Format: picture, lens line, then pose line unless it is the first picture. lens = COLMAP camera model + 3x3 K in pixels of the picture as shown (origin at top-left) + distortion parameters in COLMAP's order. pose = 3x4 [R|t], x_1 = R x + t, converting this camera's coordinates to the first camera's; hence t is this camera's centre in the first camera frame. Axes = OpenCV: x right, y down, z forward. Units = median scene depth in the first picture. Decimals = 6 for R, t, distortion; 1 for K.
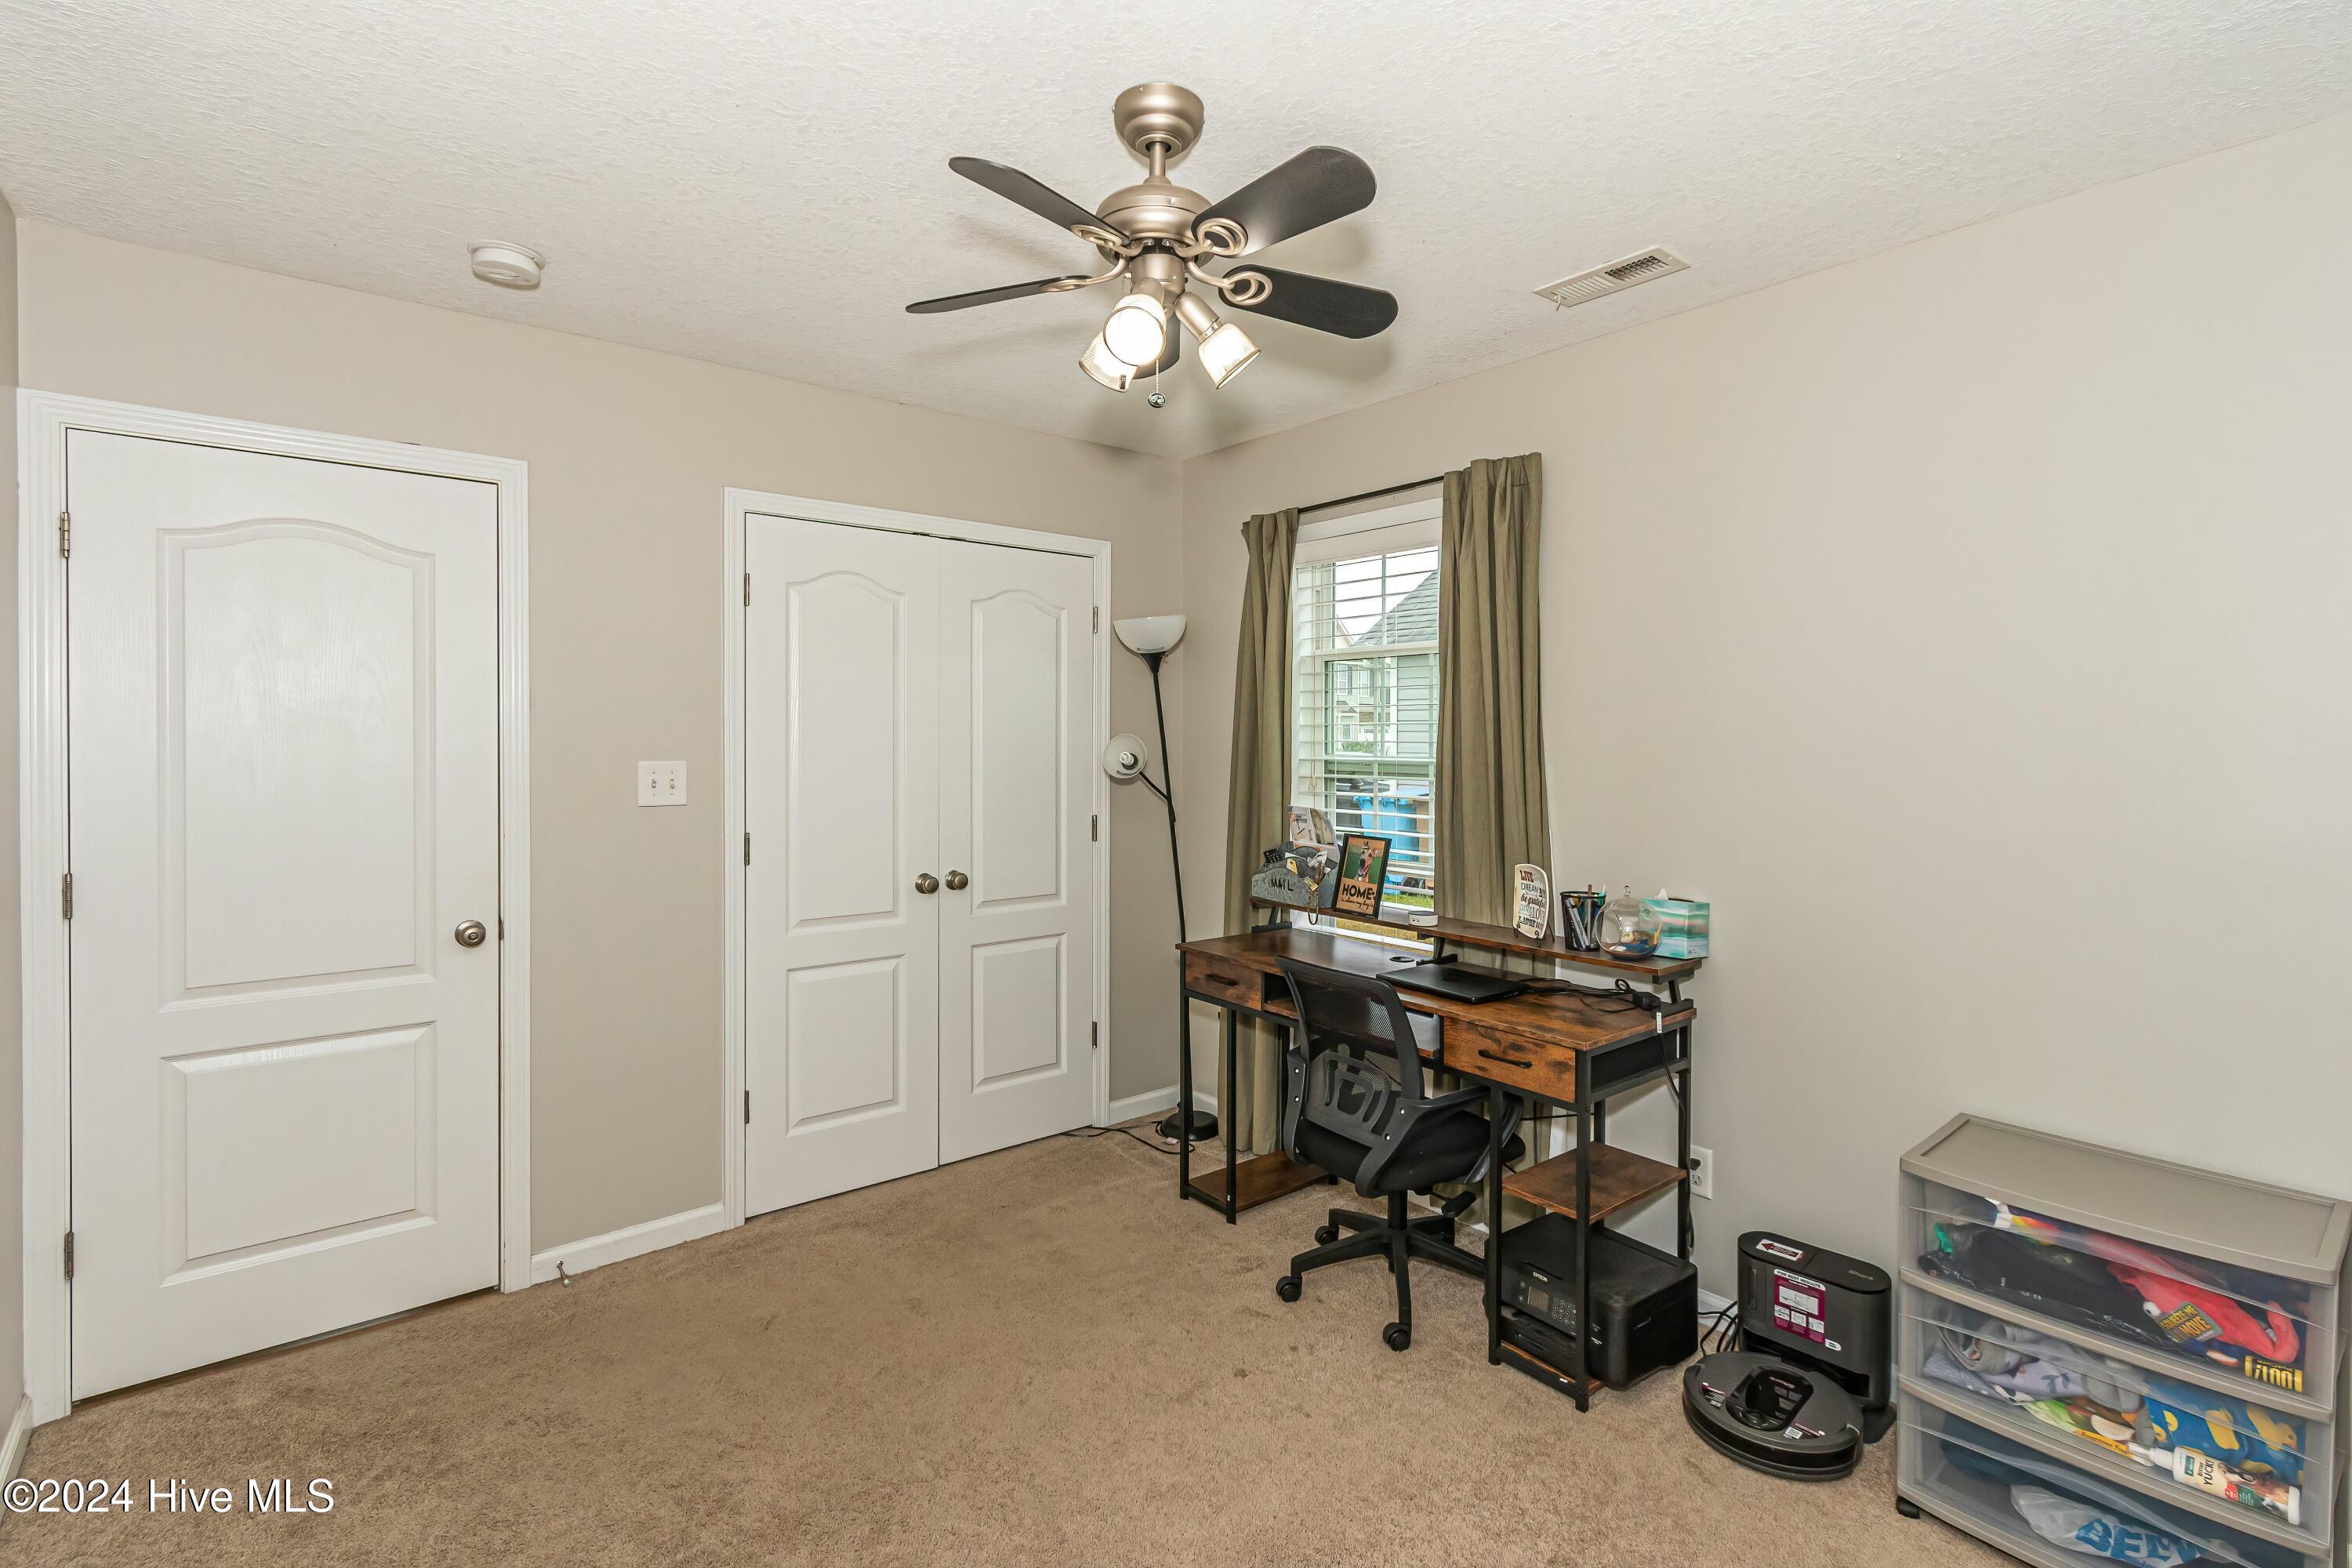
lens RADIAL K [[1084.6, 0, 1166.5], [0, 1084.6, 753.2], [0, 0, 1]] dist [0.004998, -0.000051]
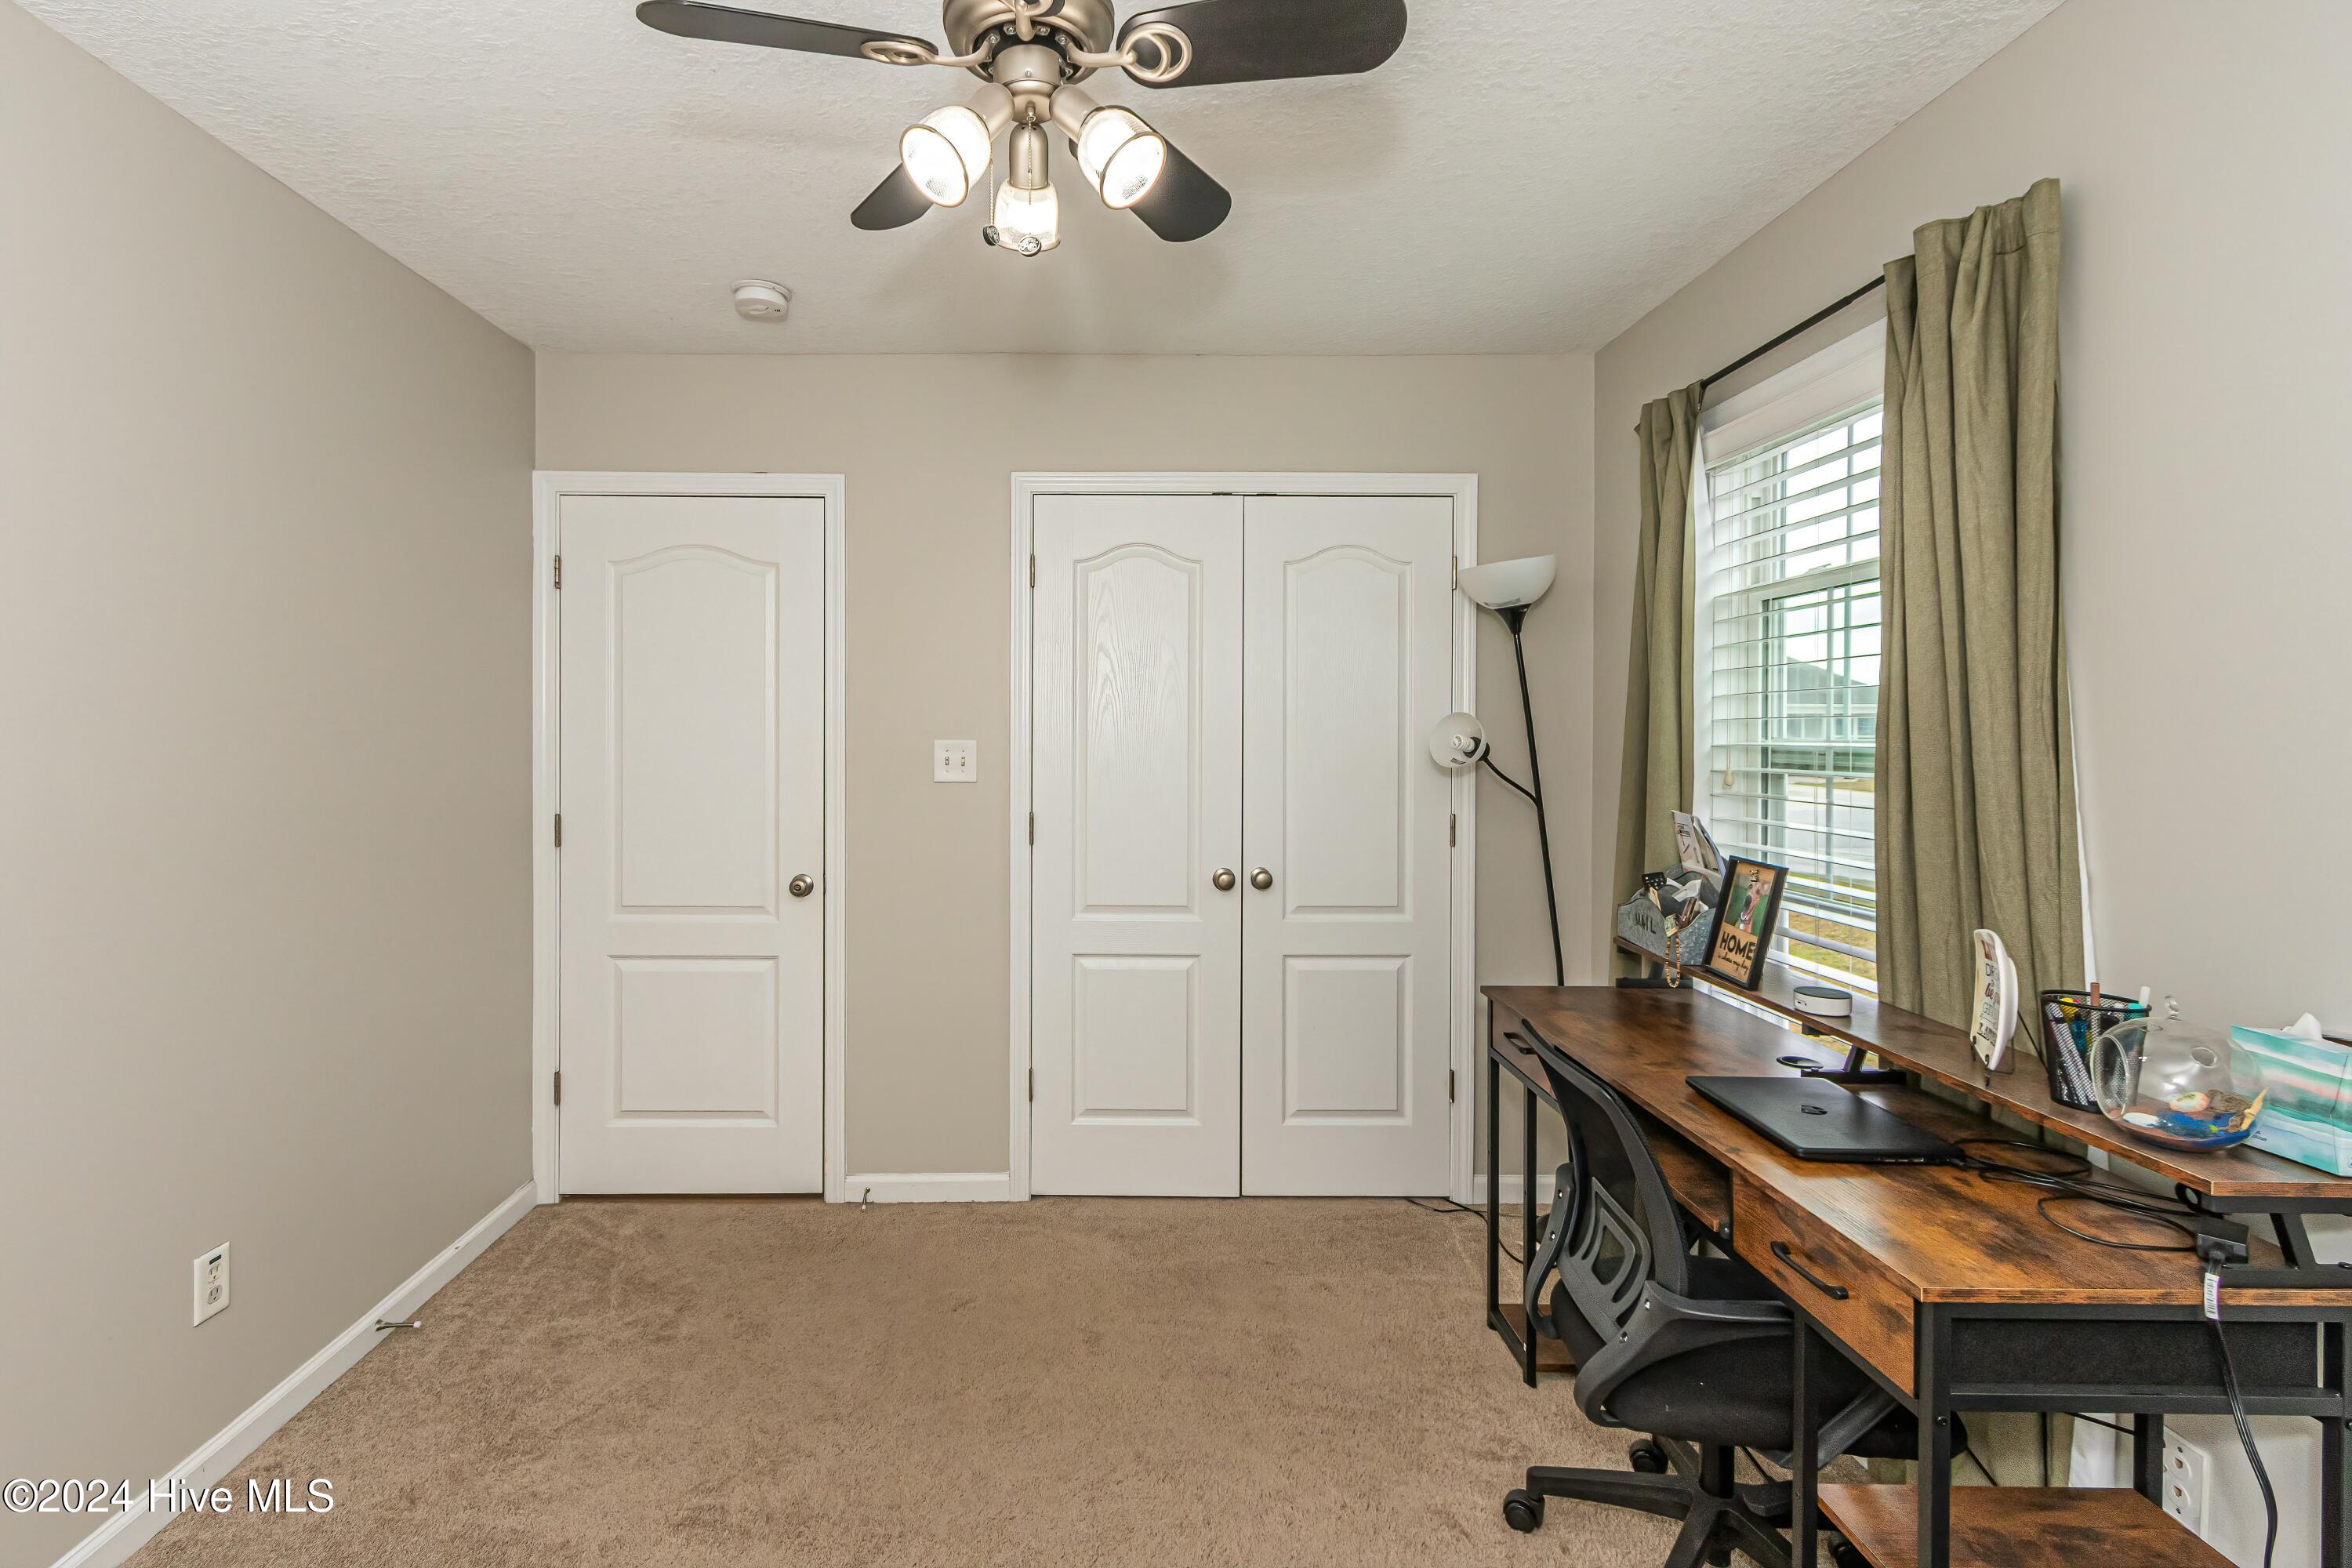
lens RADIAL K [[1070.9, 0, 1169.7], [0, 1070.9, 745.9], [0, 0, 1]] dist [0.002349, 0.000080]
pose [[0.778974, 0.004996, -0.627037, 0.334617], [-0.010825, 0.999926, -0.005482, 0.015888], [0.626963, 0.011058, 0.778971, 0.303182]]
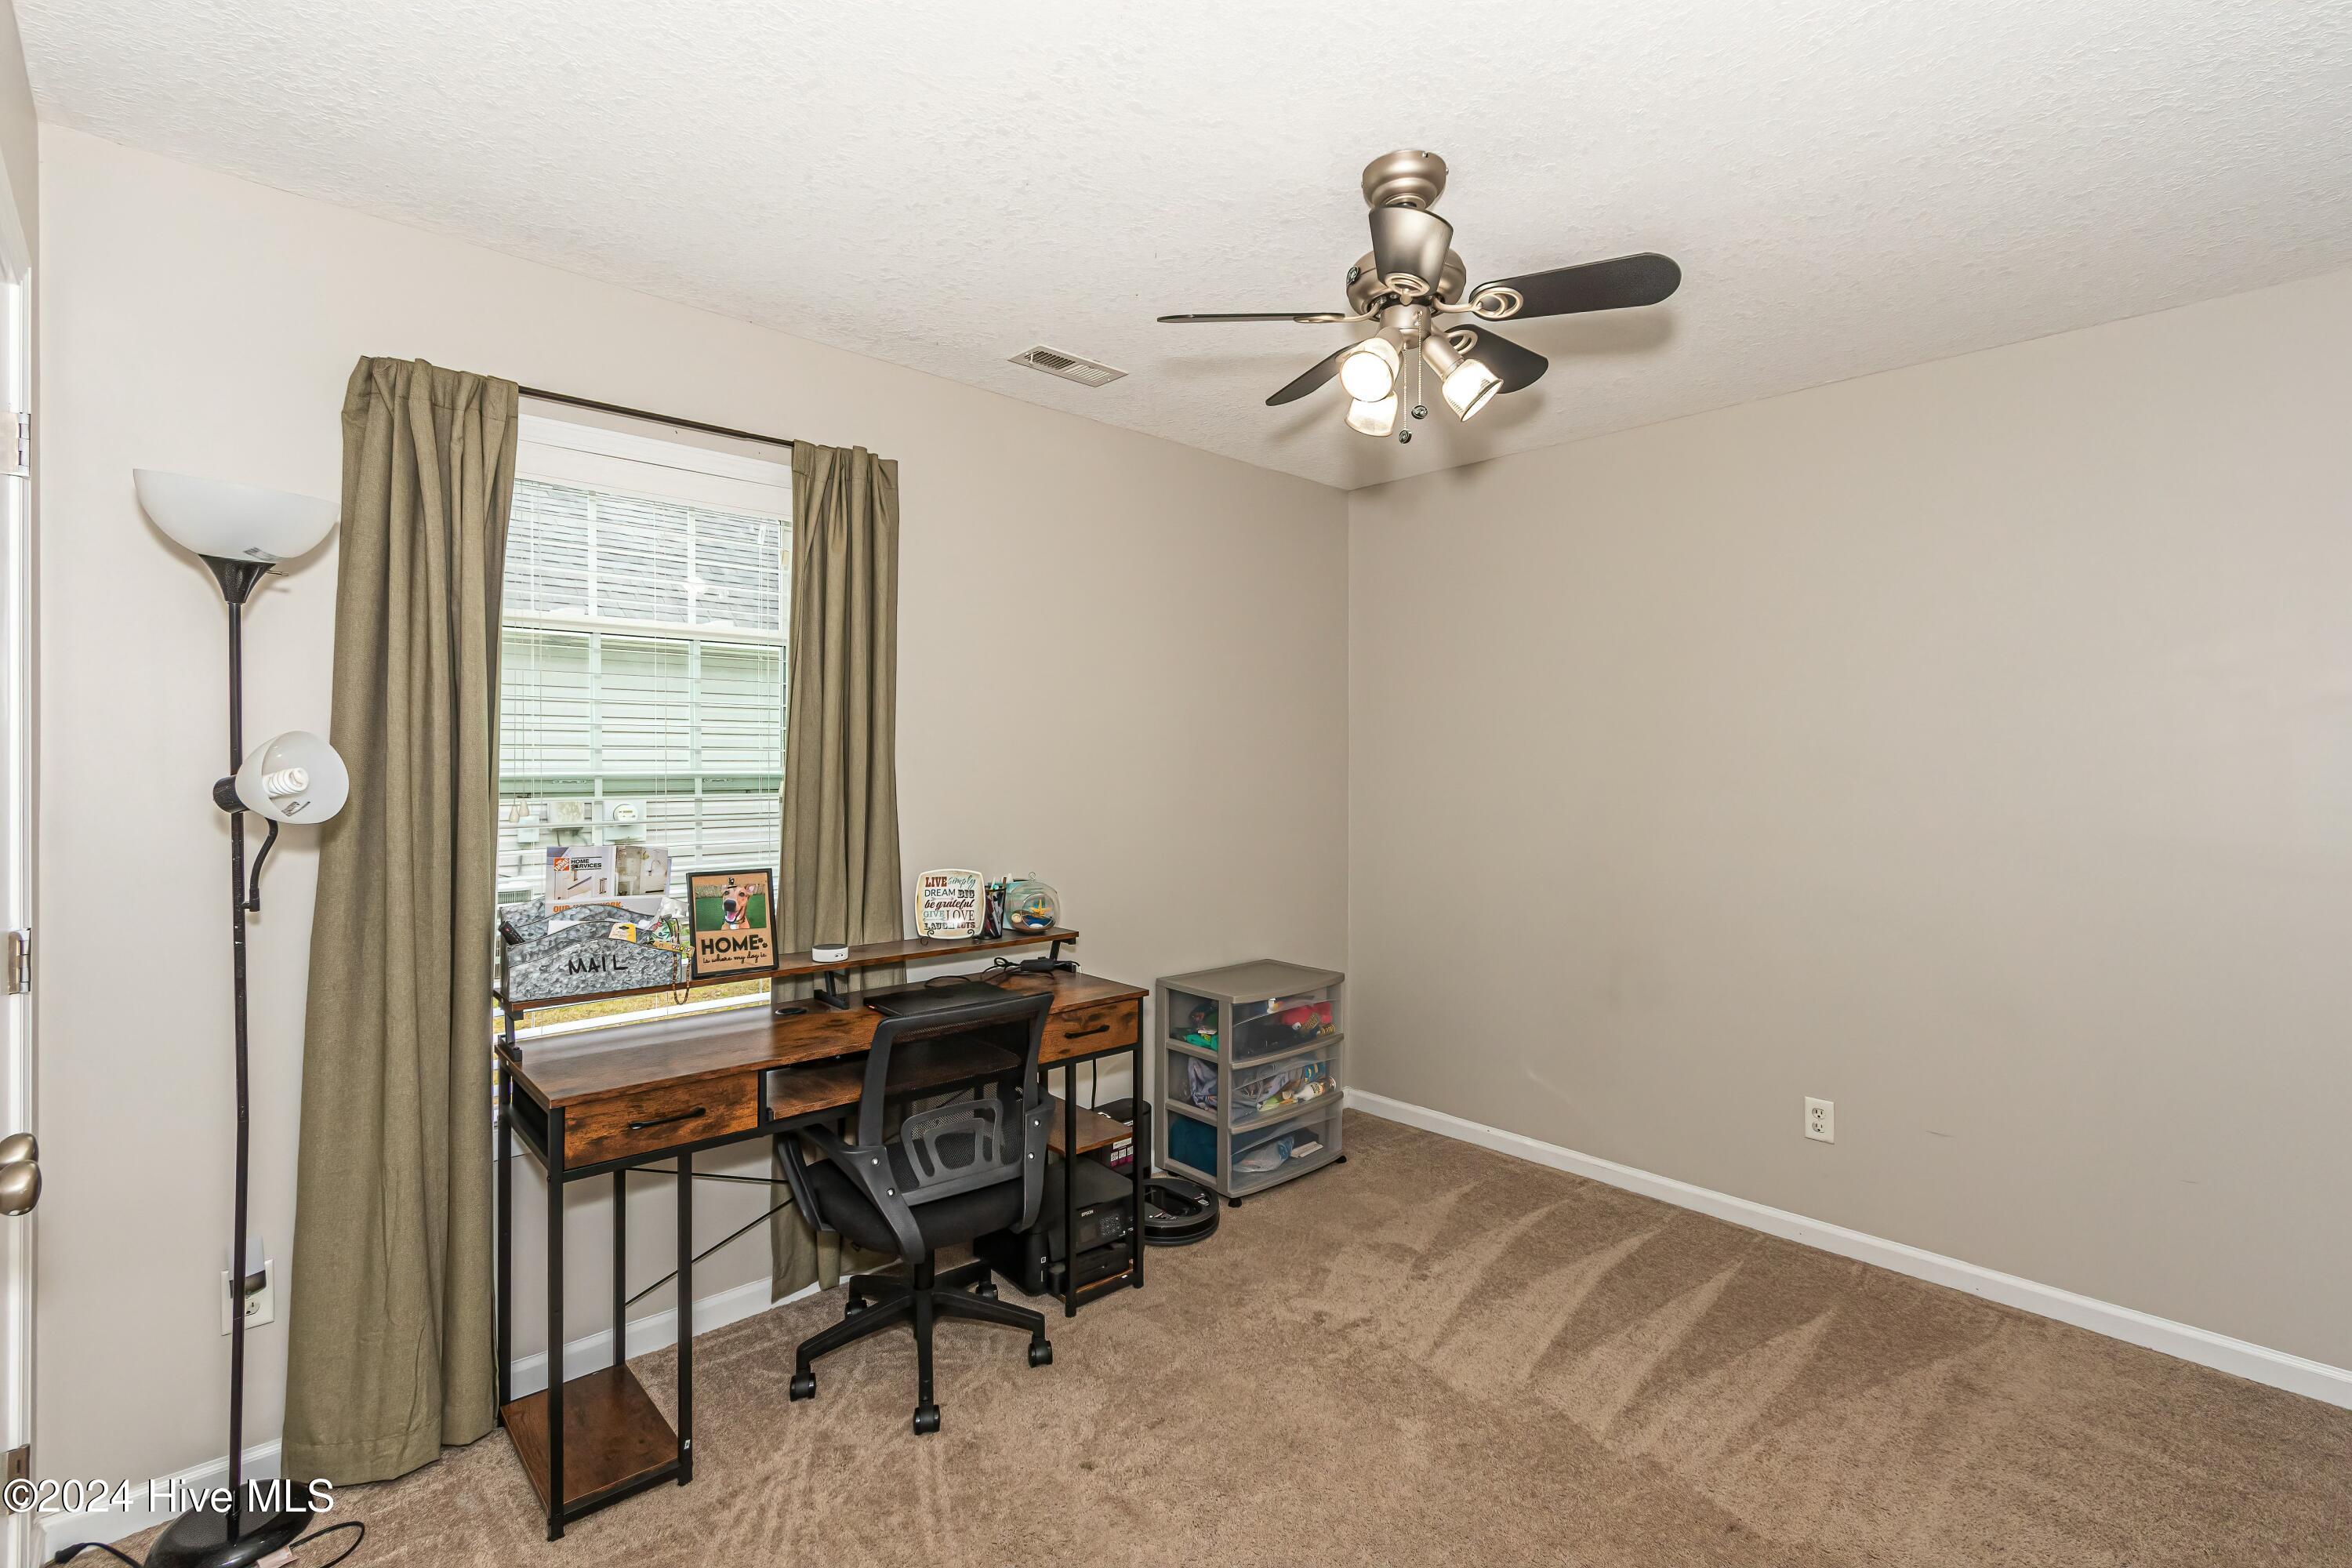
lens RADIAL K [[1084.6, 0, 1166.5], [0, 1084.6, 753.2], [0, 0, 1]] dist [0.004998, -0.000051]
pose [[-0.064638, -0.001267, 0.997908, -0.653247], [0.006958, 0.999974, 0.001721, -0.007290], [-0.997885, 0.007055, -0.064627, 0.791527]]
